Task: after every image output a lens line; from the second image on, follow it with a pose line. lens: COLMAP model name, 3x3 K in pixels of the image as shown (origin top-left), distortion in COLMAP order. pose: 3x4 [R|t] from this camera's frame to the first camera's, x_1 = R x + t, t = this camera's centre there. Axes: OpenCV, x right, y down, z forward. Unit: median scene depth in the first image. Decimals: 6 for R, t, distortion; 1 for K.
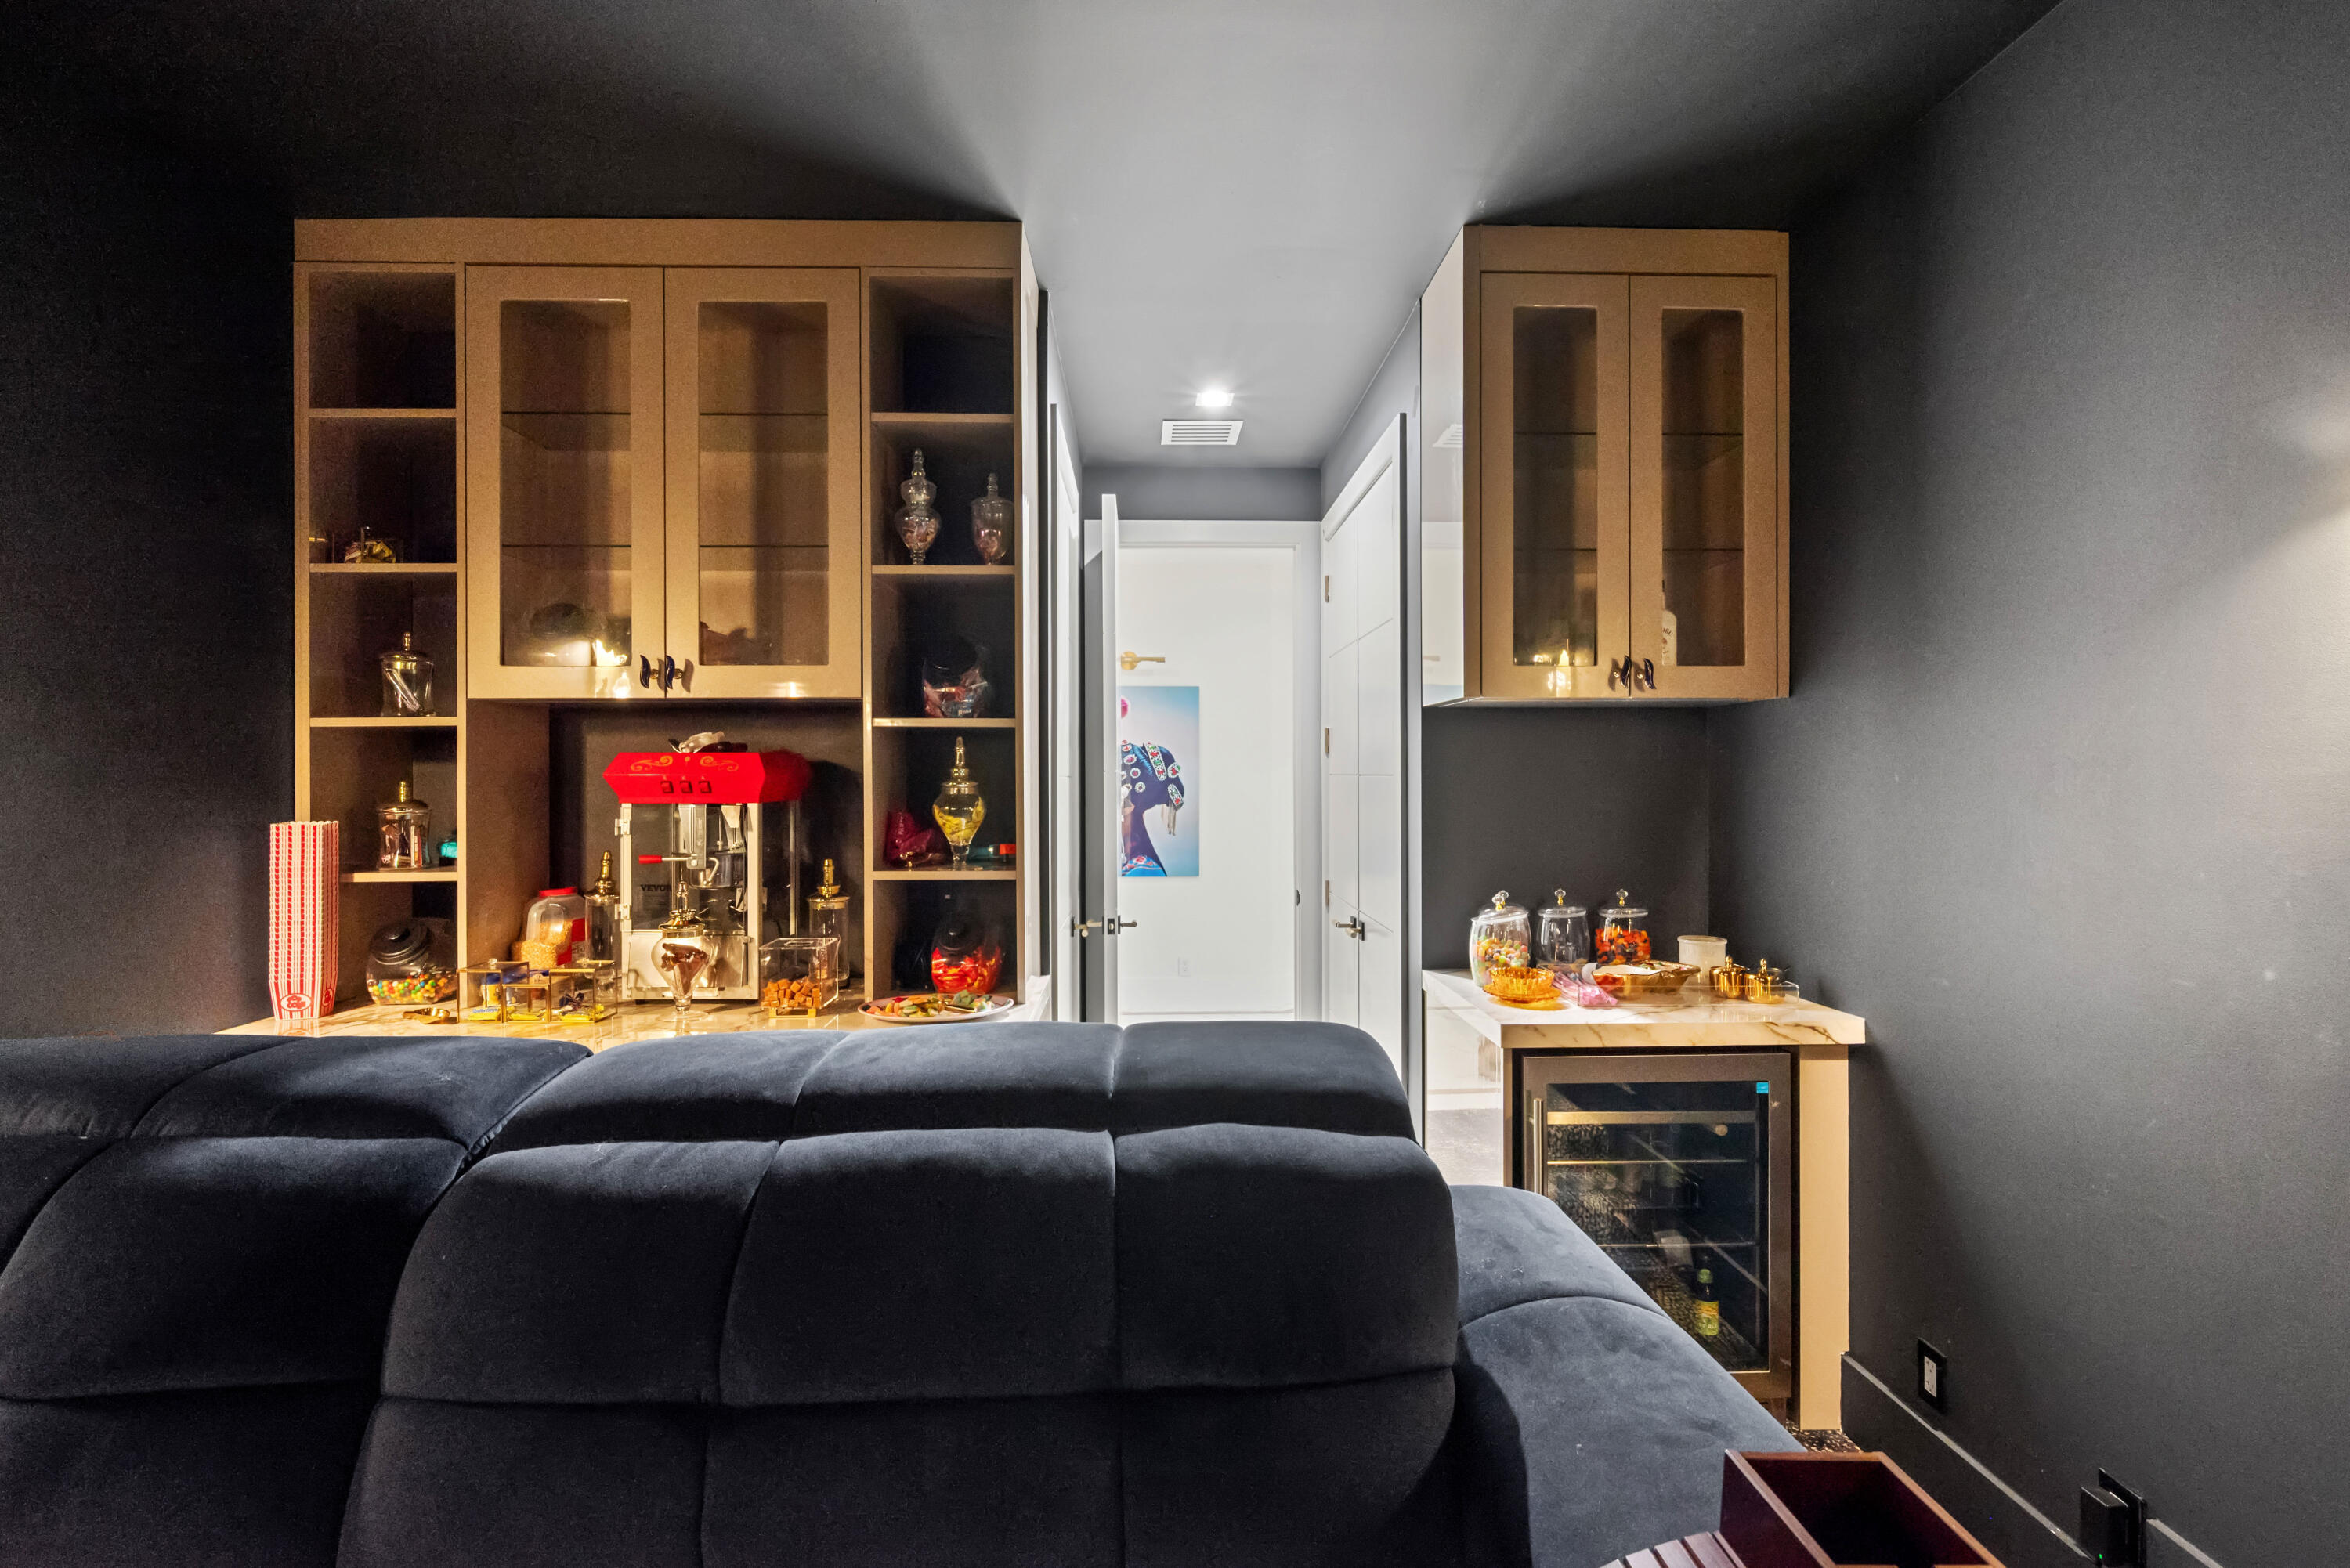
lens RADIAL K [[1105.4, 0, 1180.8], [0, 1105.4, 782.1], [0, 0, 1]] dist [-0.001170, -0.000447]
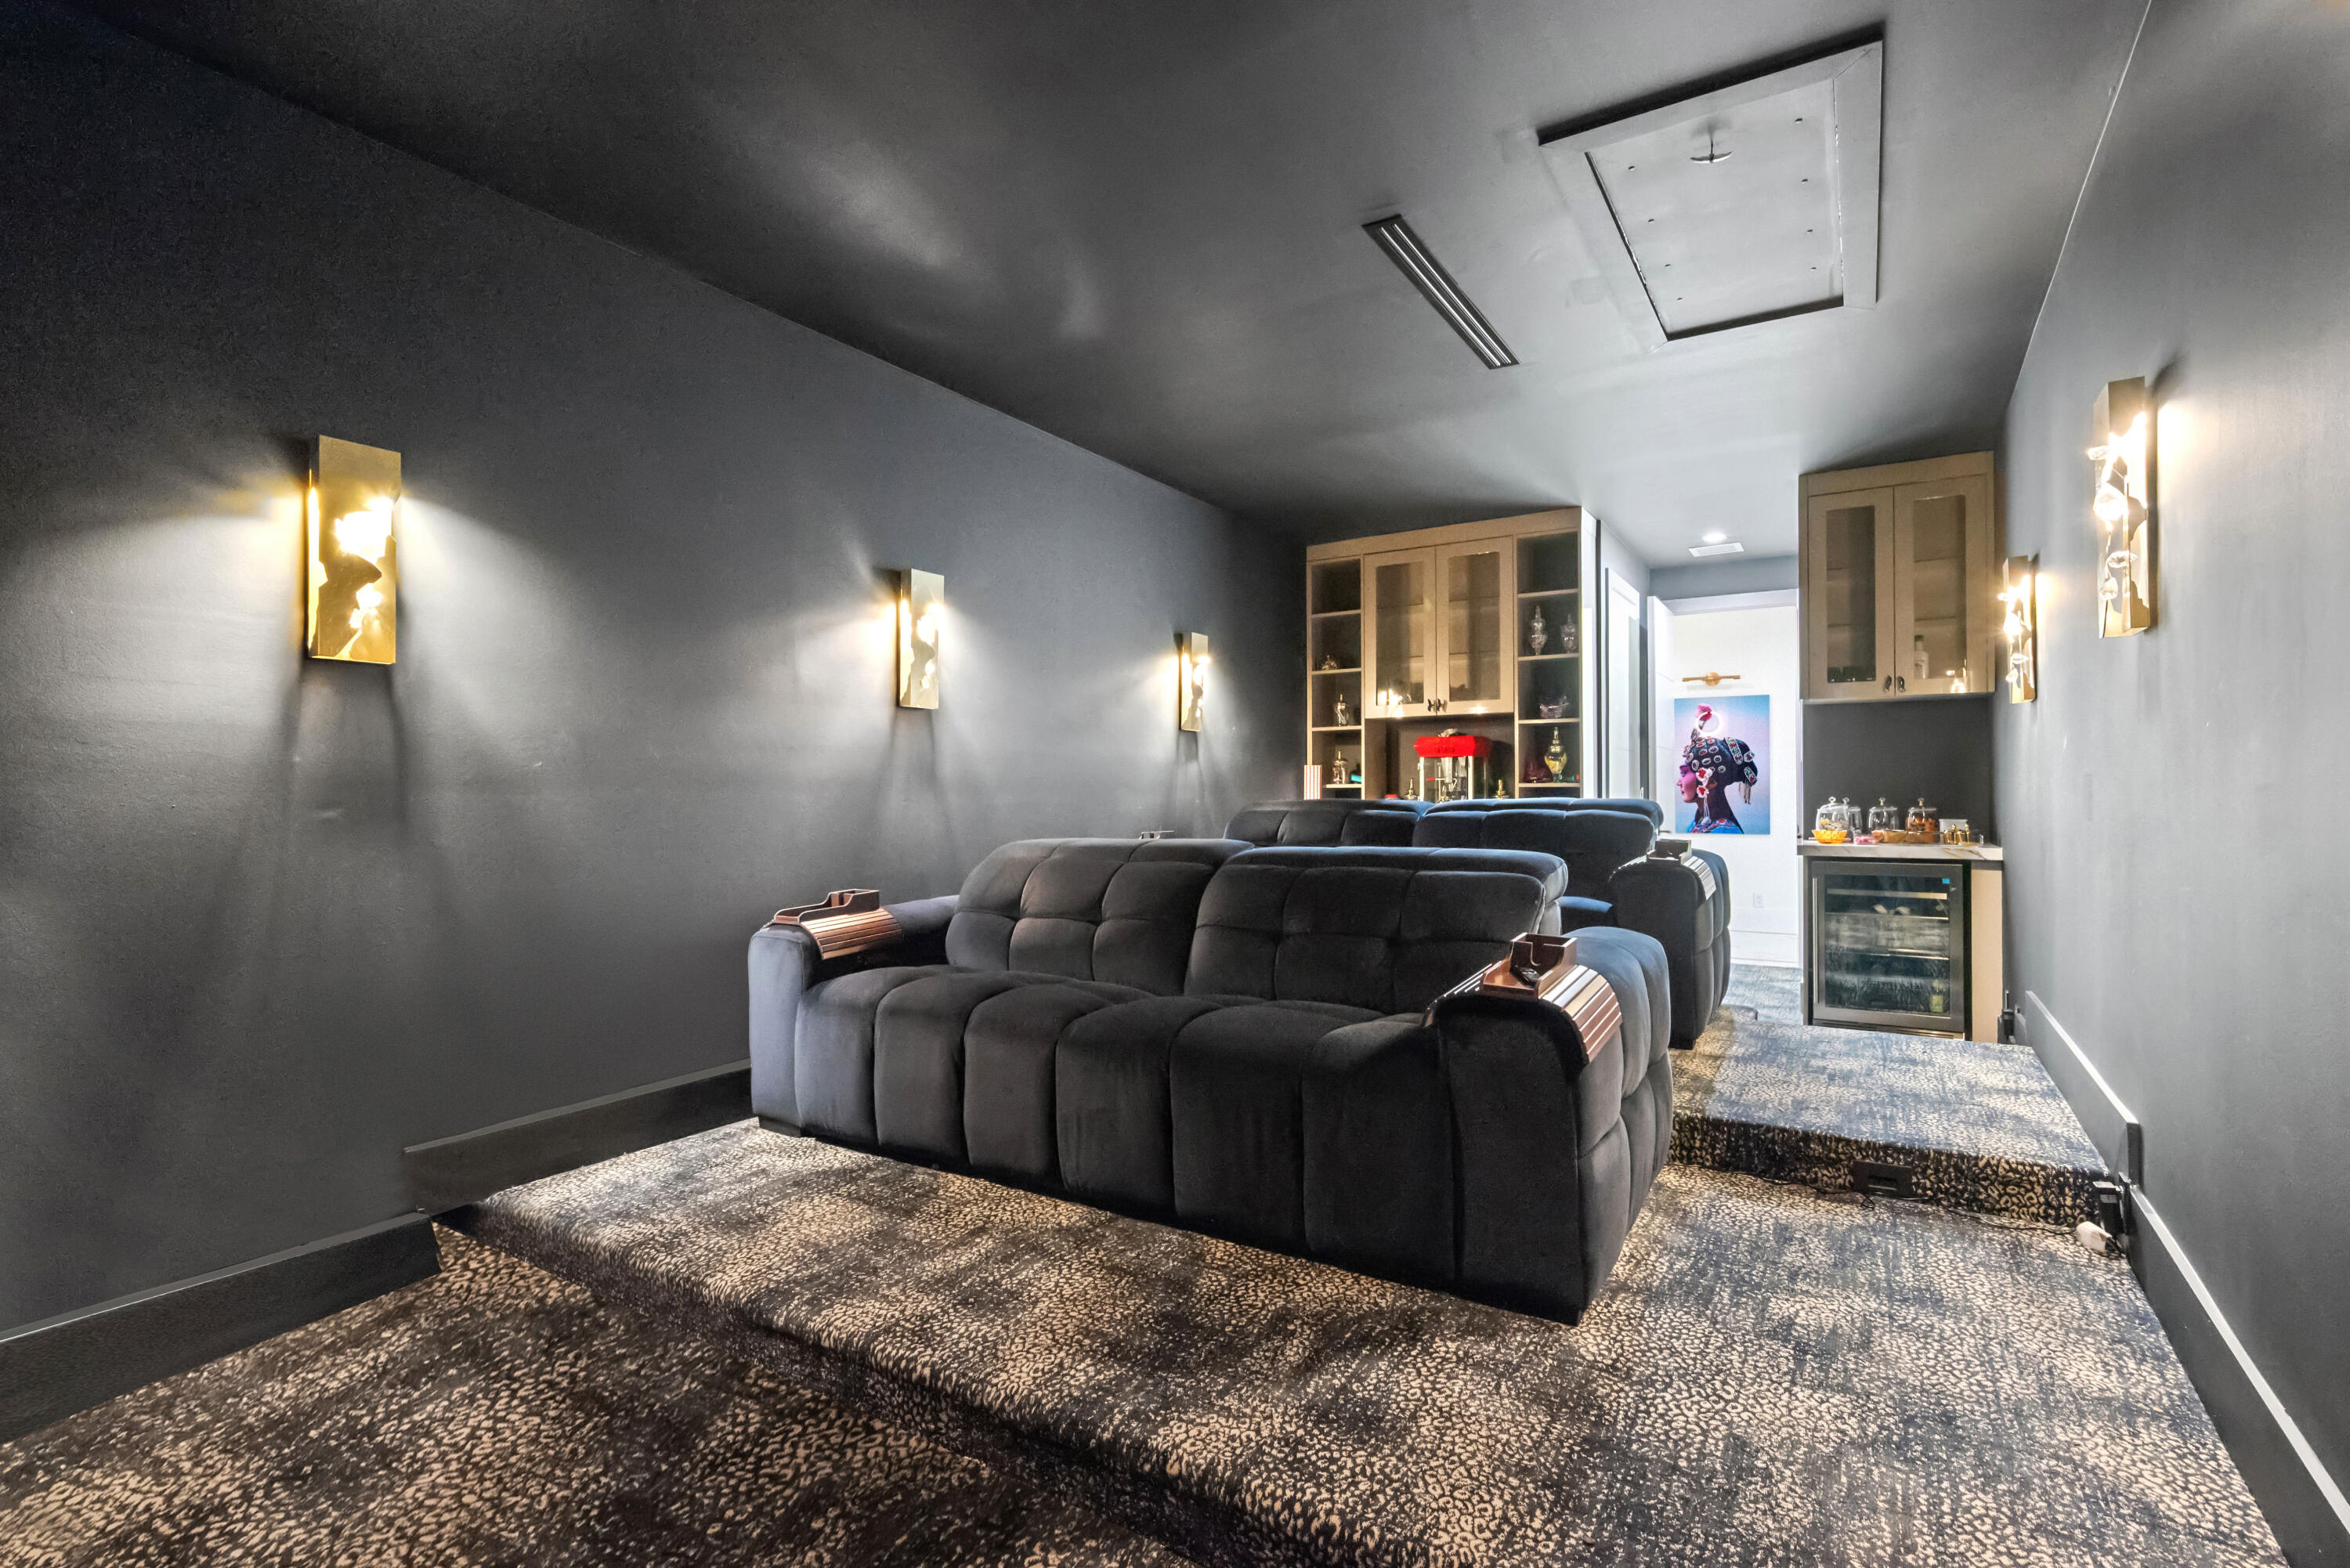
lens RADIAL K [[1105.4, 0, 1180.8], [0, 1105.4, 782.1], [0, 0, 1]] dist [-0.001170, -0.000447]
pose [[0.830452, -0.006464, -0.557052, 0.444559], [-0.002845, 0.999870, -0.015844, 0.115267], [0.557082, 0.014743, 0.830326, -1.387228]]
